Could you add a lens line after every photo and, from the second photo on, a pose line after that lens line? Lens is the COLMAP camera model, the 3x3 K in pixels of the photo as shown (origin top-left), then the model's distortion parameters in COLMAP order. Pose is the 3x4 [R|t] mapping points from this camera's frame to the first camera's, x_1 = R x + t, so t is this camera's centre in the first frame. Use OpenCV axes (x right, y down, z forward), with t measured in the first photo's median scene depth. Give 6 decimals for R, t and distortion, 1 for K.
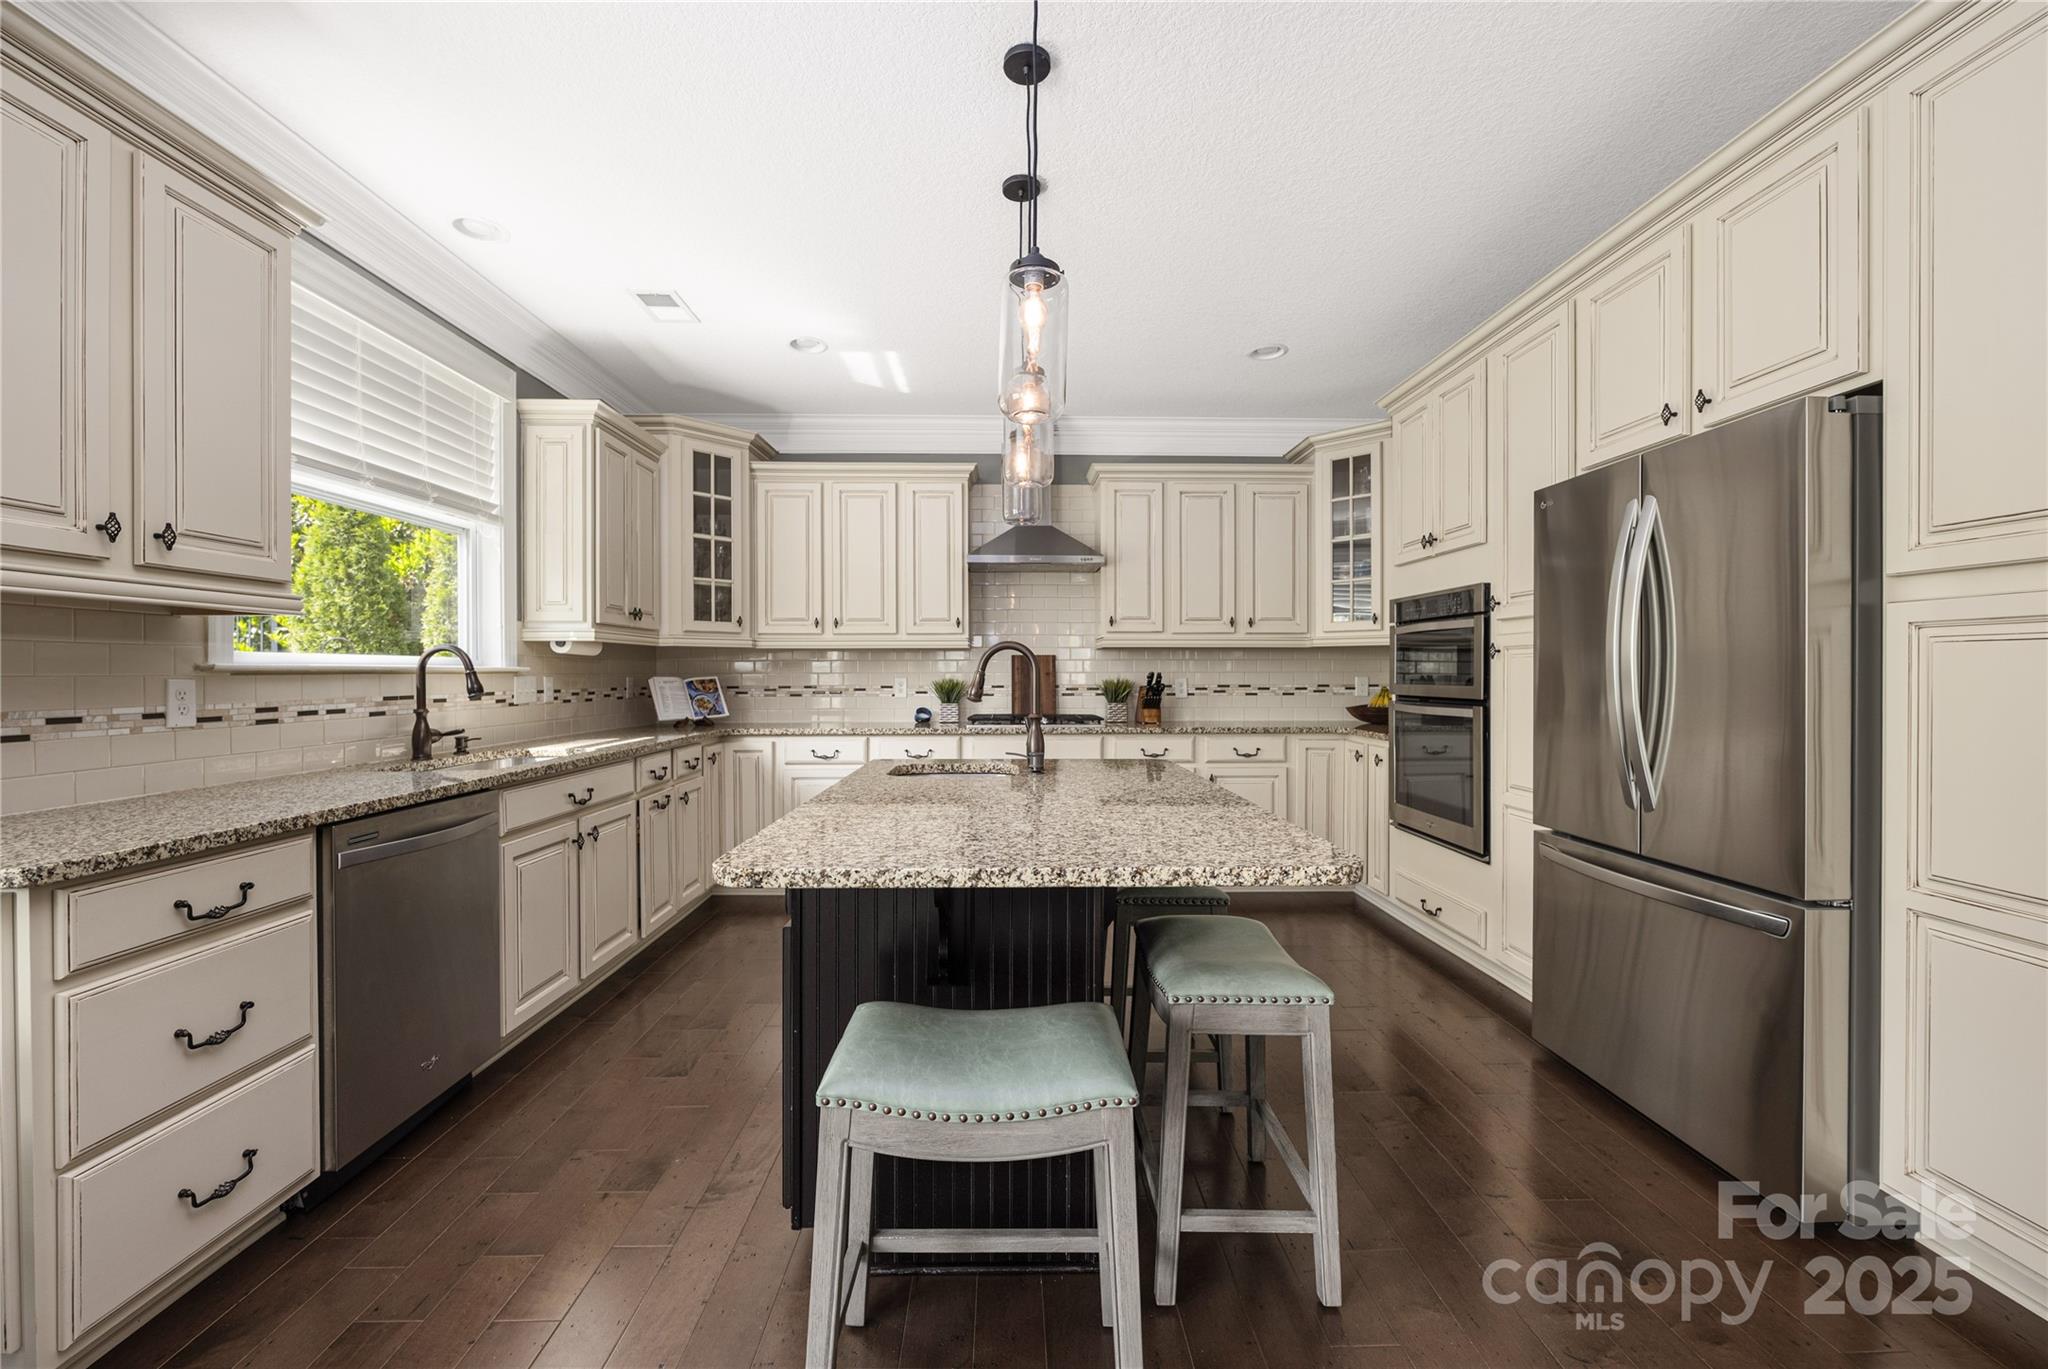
lens RADIAL K [[822.0, 0, 1020.9], [0, 822.0, 676.8], [0, 0, 1]] dist [-0.005731, 0.000153]
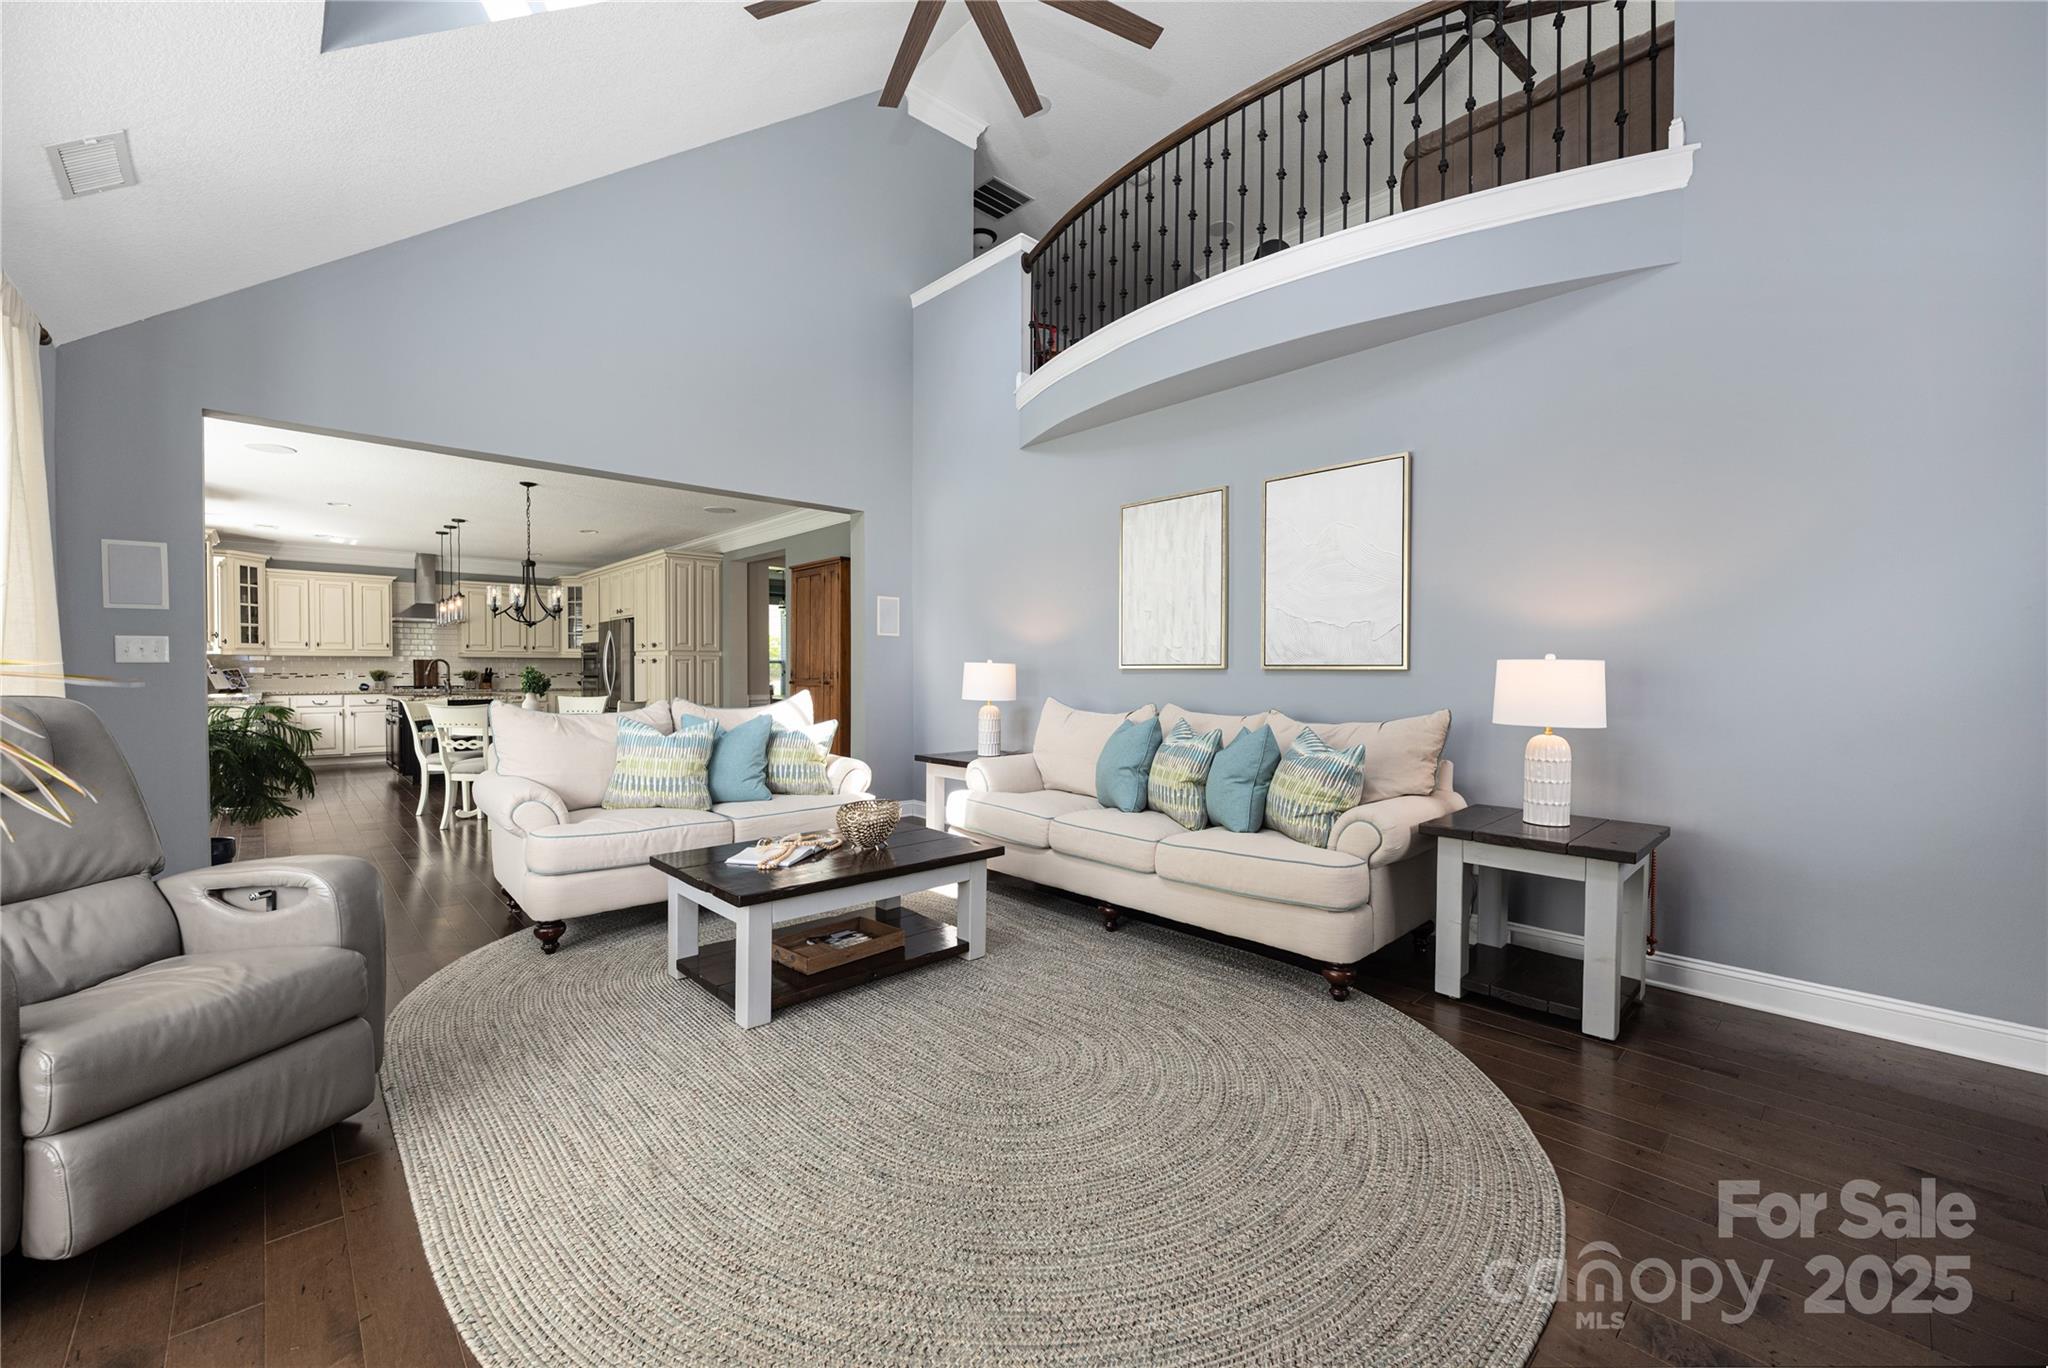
lens RADIAL K [[822.0, 0, 1026.9], [0, 822.0, 680.6], [0, 0, 1]] dist [-0.005731, 0.000153]
pose [[0.741289, -0.005885, 0.671160, -0.291350], [-0.001593, 0.999943, 0.010526, 0.005146], [-0.671184, -0.008872, 0.741238, -1.905263]]
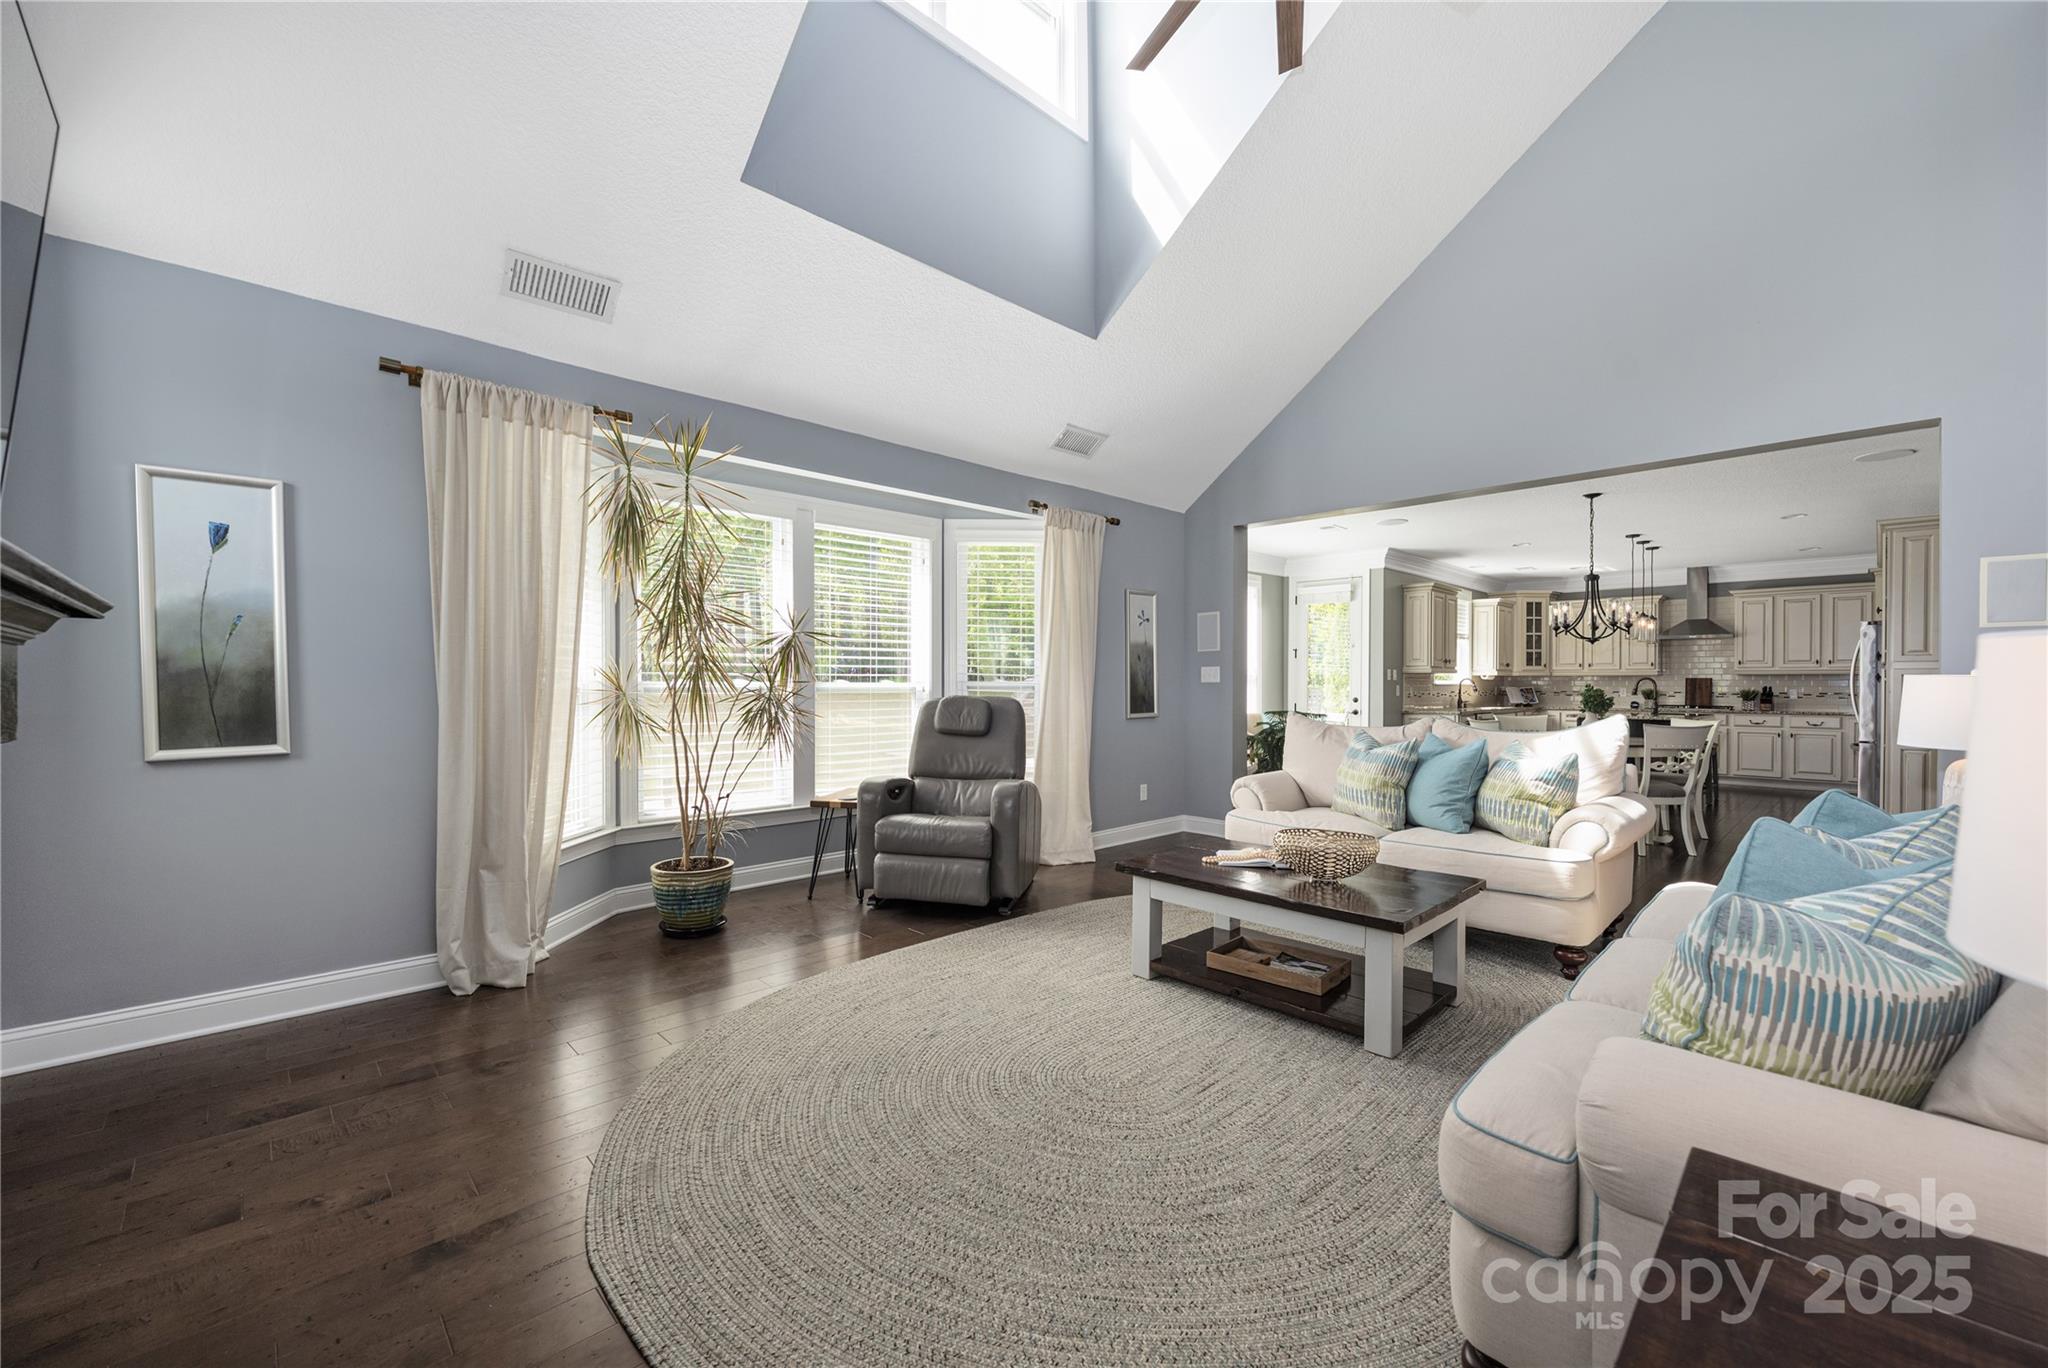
lens RADIAL K [[822.0, 0, 1010.2], [0, 822.0, 690.3], [0, 0, 1]] dist [-0.005731, 0.000153]
pose [[0.671495, 0.009961, -0.740942, 0.424366], [-0.006786, 0.999950, 0.007293, 0.002928], [0.740978, 0.000131, 0.671530, -1.912265]]
